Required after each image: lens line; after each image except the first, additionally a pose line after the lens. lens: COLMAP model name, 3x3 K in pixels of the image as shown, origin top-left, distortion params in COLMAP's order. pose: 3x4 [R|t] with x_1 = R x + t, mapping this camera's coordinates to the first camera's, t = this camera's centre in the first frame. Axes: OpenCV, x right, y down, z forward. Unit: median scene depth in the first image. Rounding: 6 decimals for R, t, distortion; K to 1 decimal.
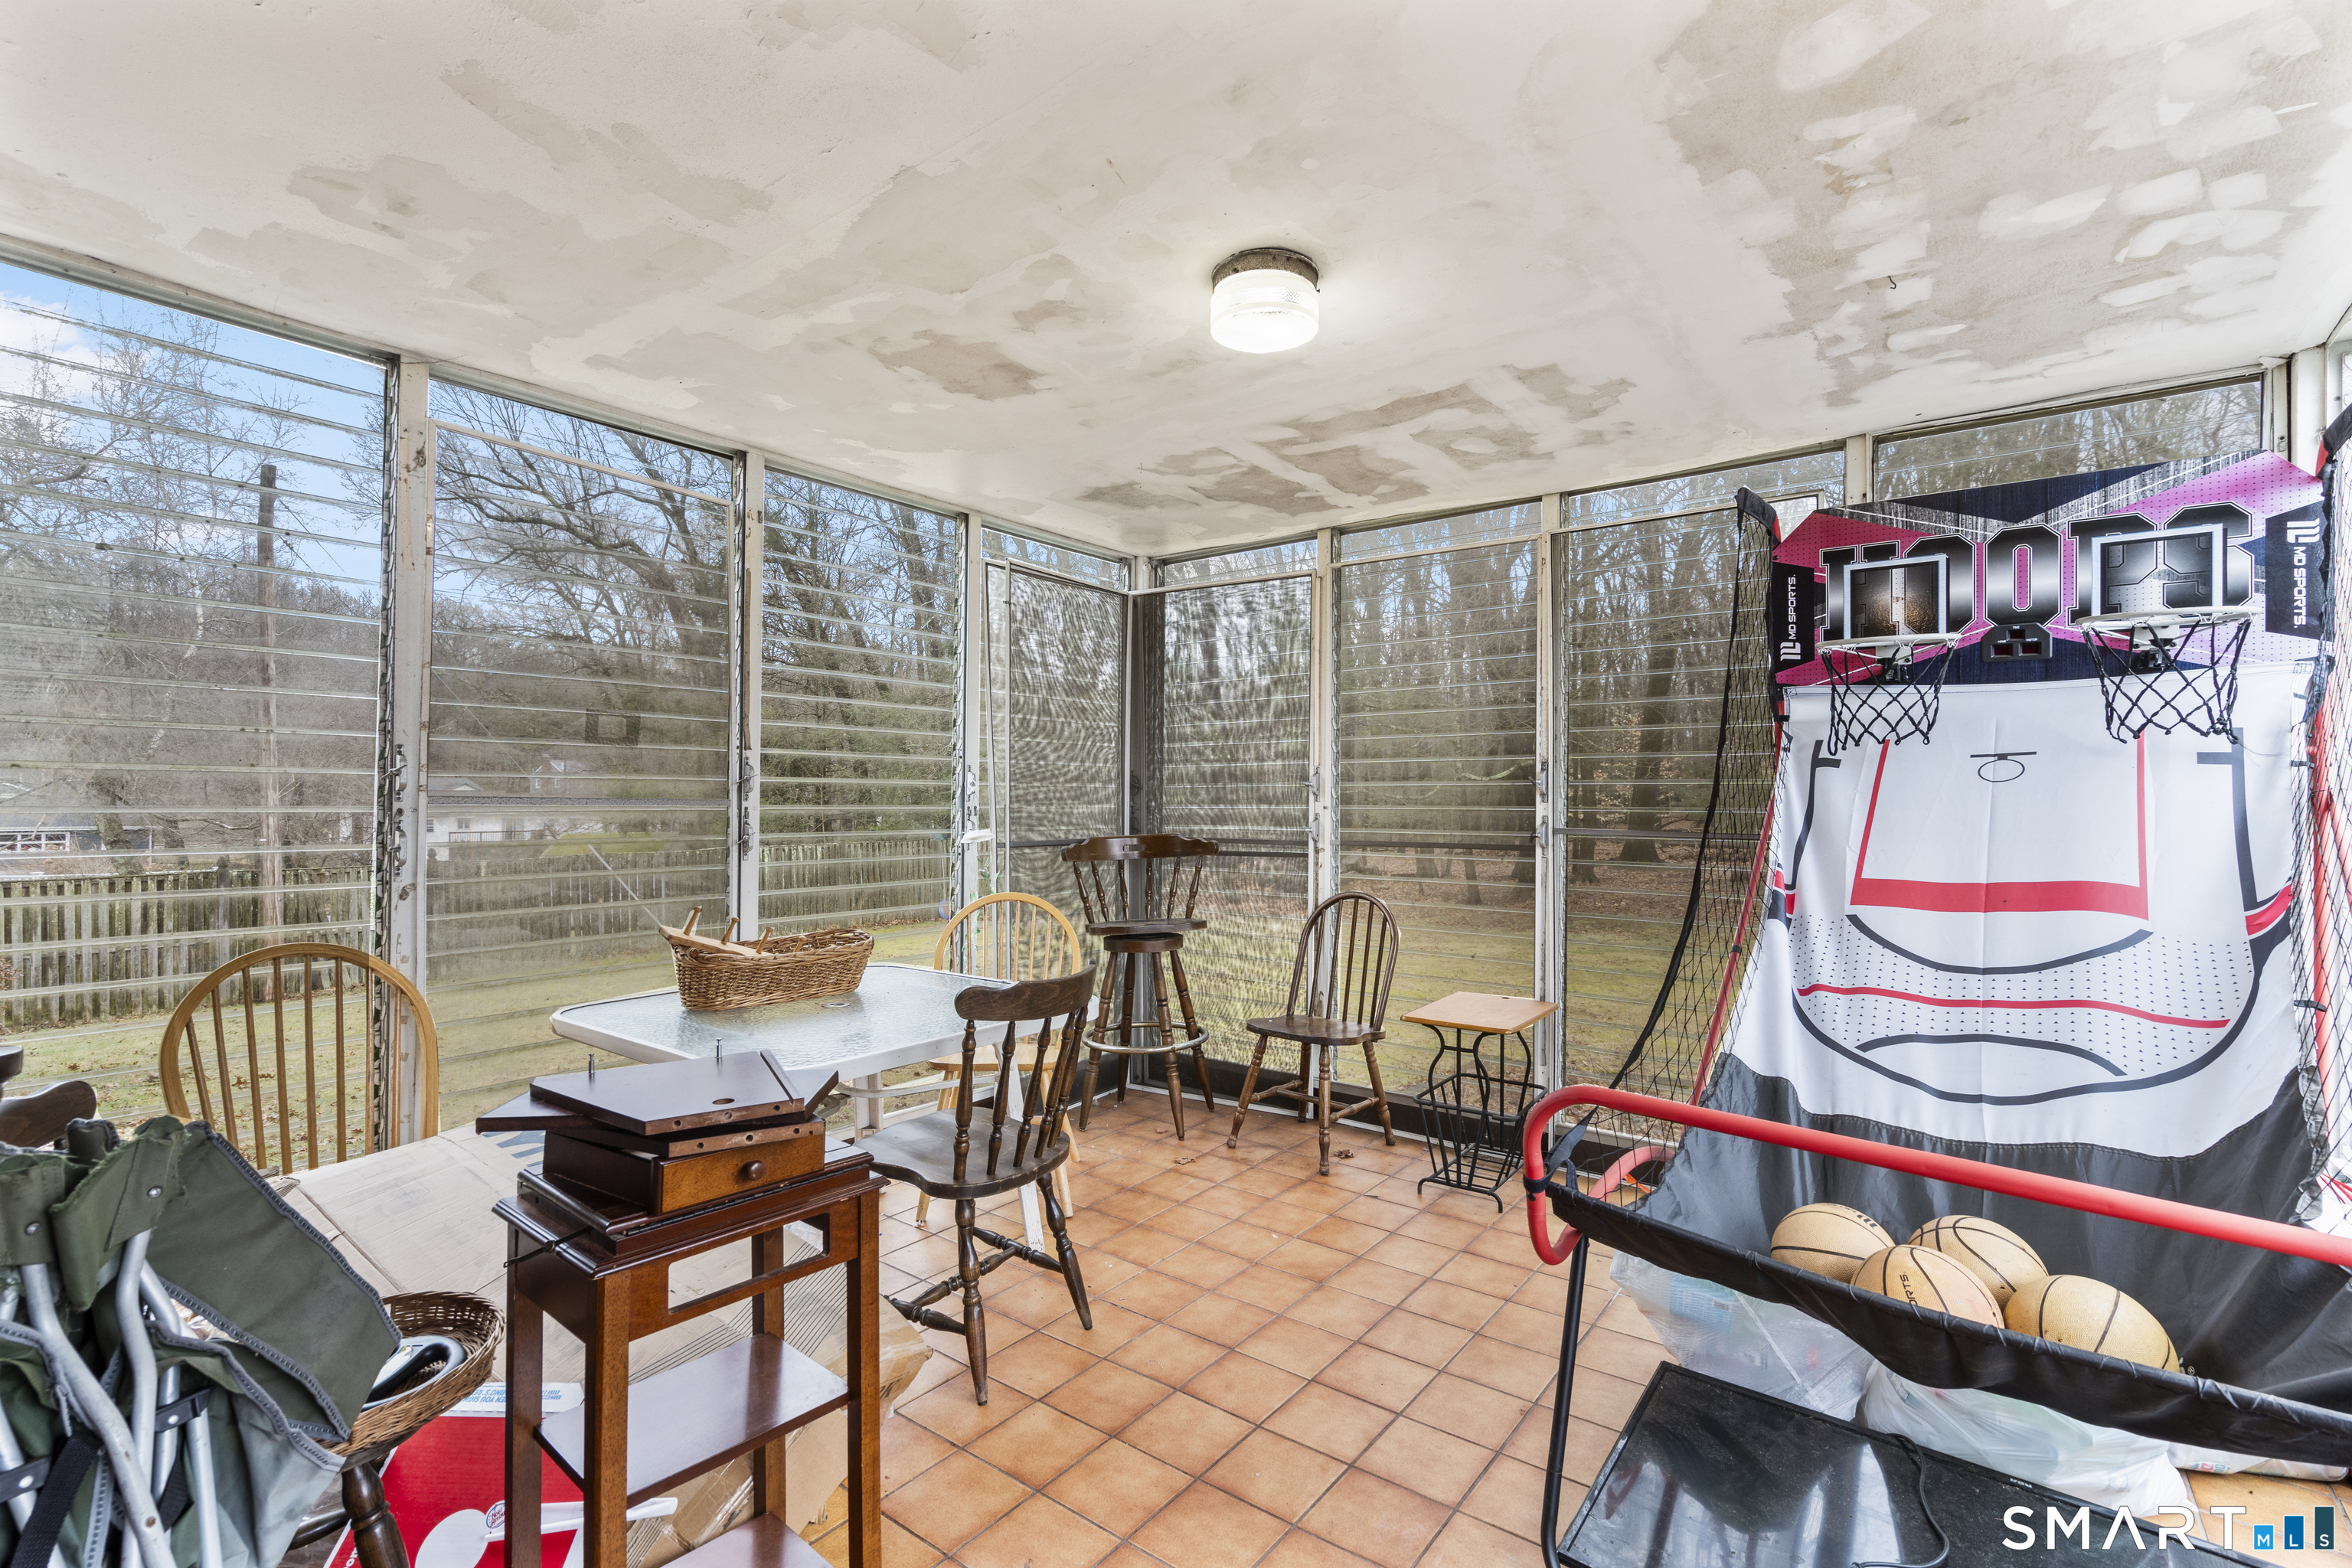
lens RADIAL K [[1060.7, 0, 1178.3], [0, 1060.7, 788.9], [0, 0, 1]] dist [-0.001844, -0.000136]
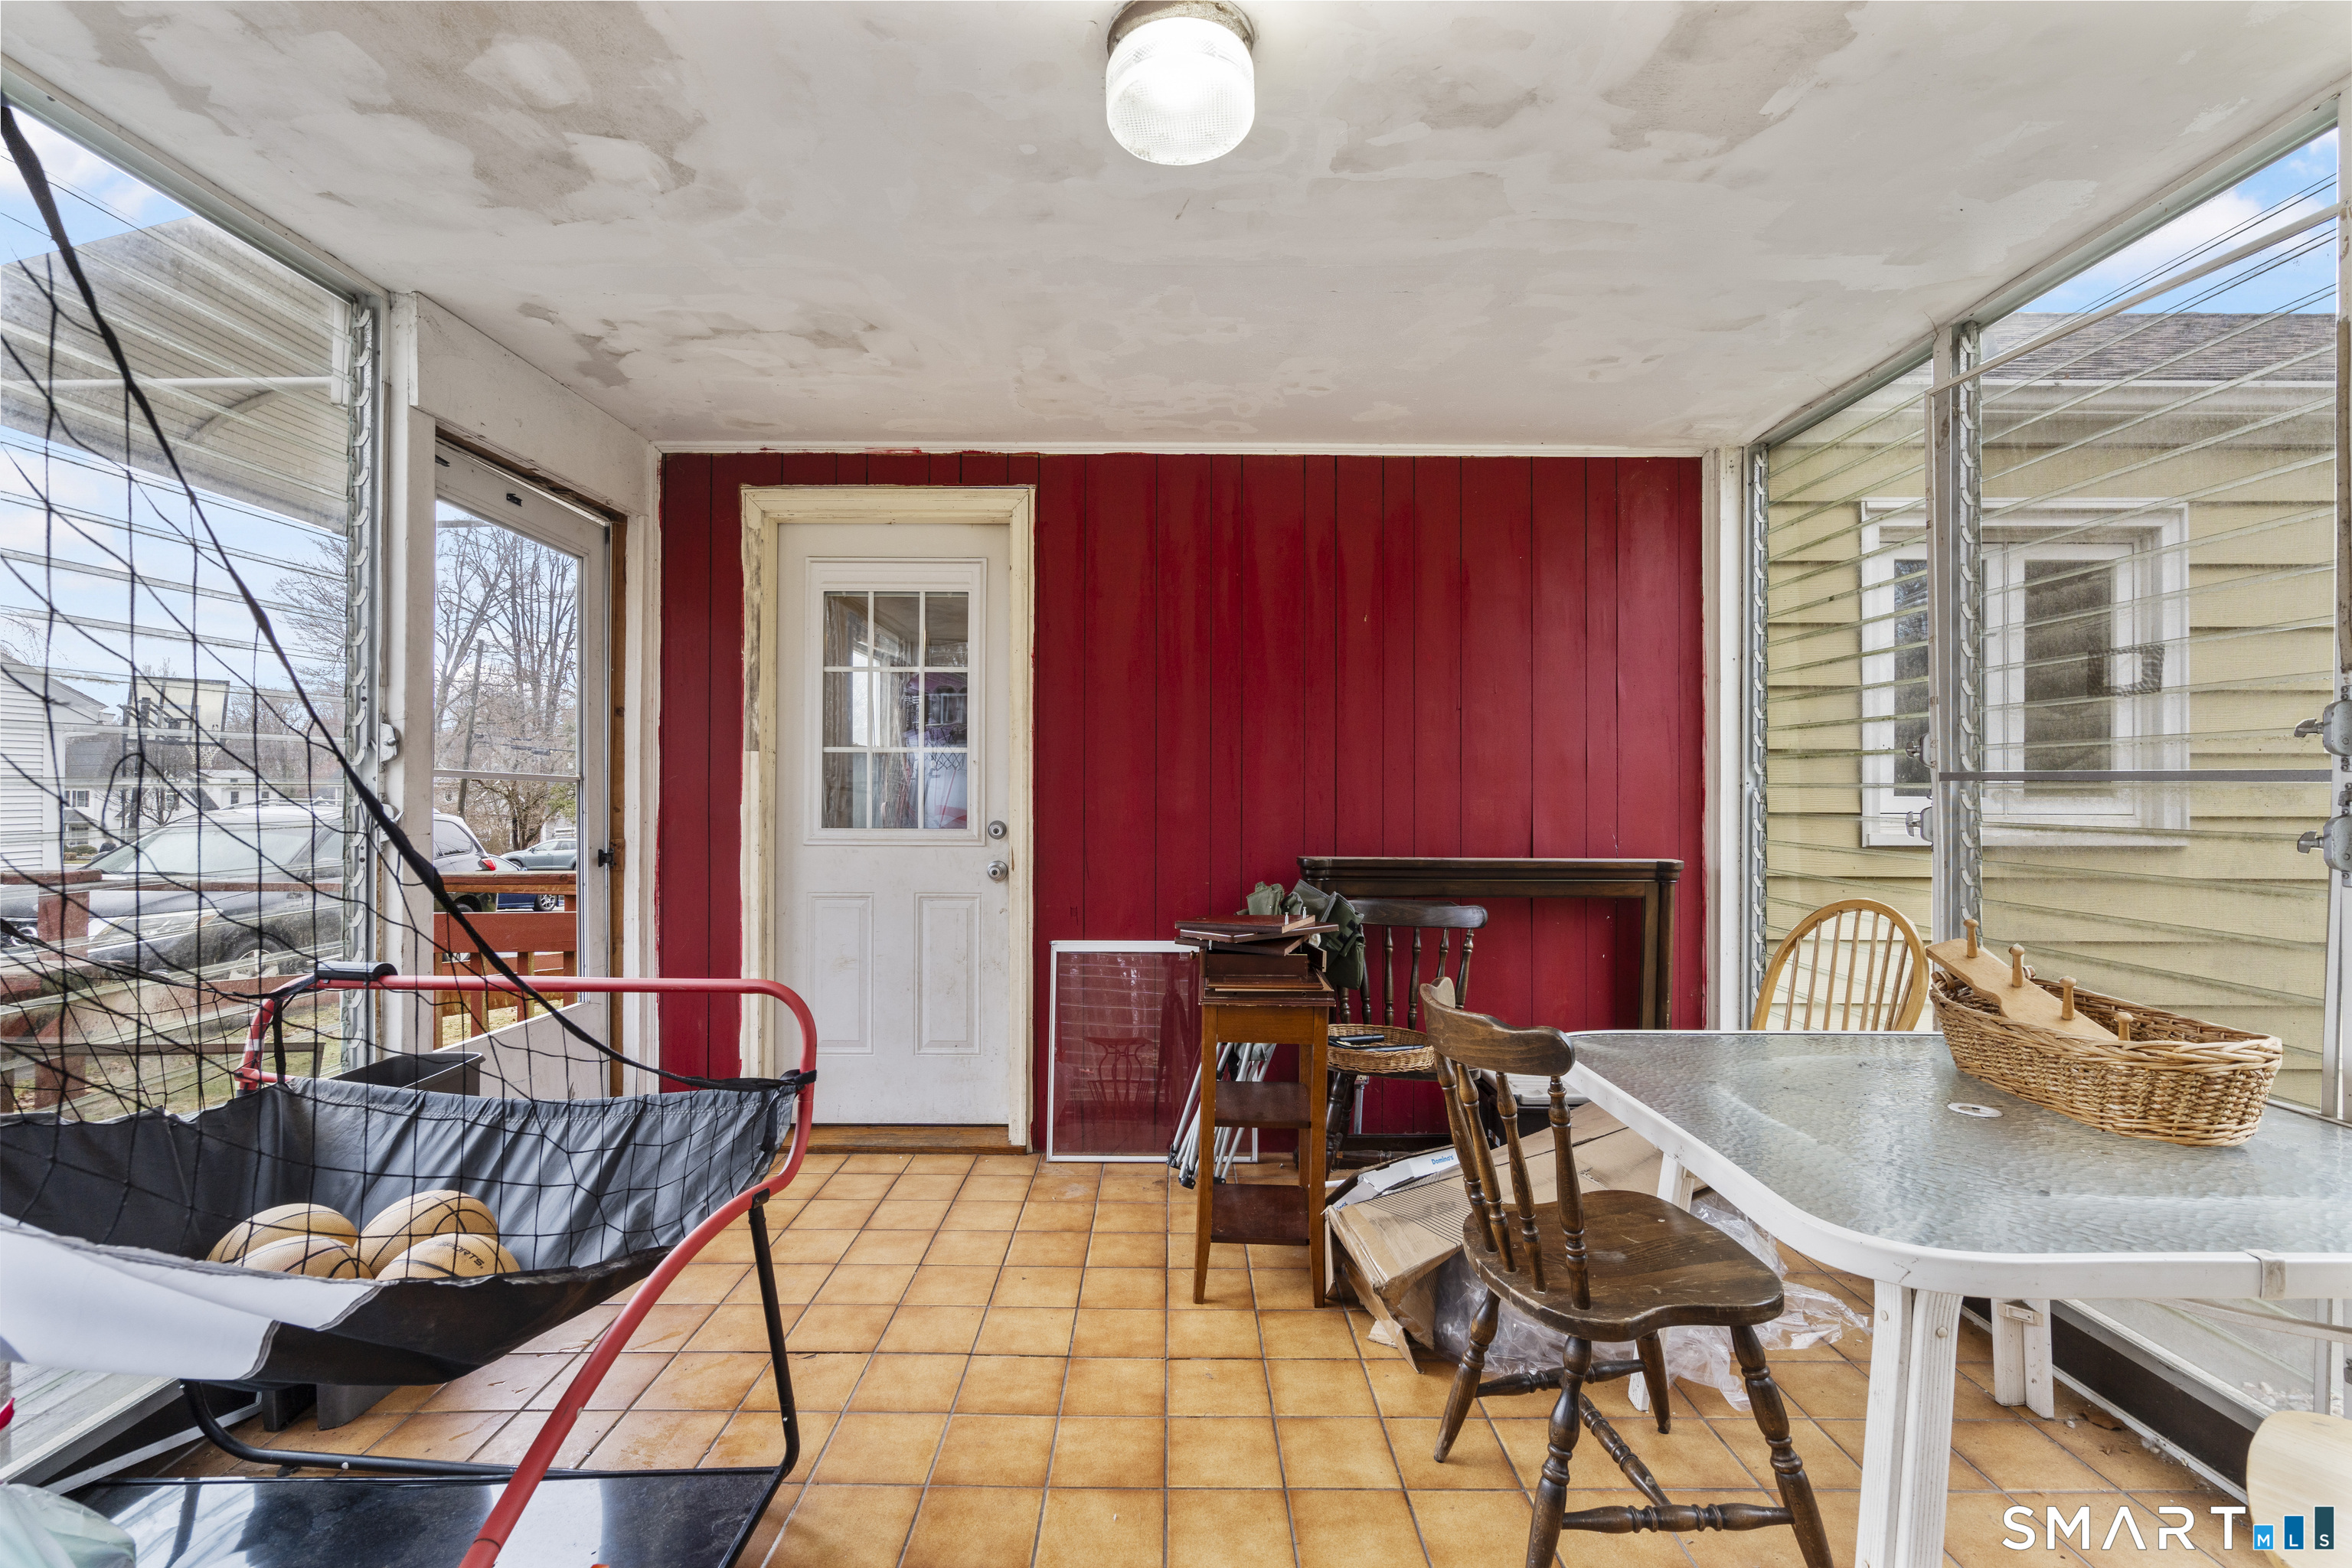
lens RADIAL K [[1060.7, 0, 1179.6], [0, 1060.7, 782.9], [0, 0, 1]] dist [-0.001844, -0.000136]
pose [[-0.797551, -0.008855, -0.603186, 0.534771], [-0.005227, 0.999956, -0.007769, 0.034319], [0.603228, -0.003043, -0.797563, 1.630632]]
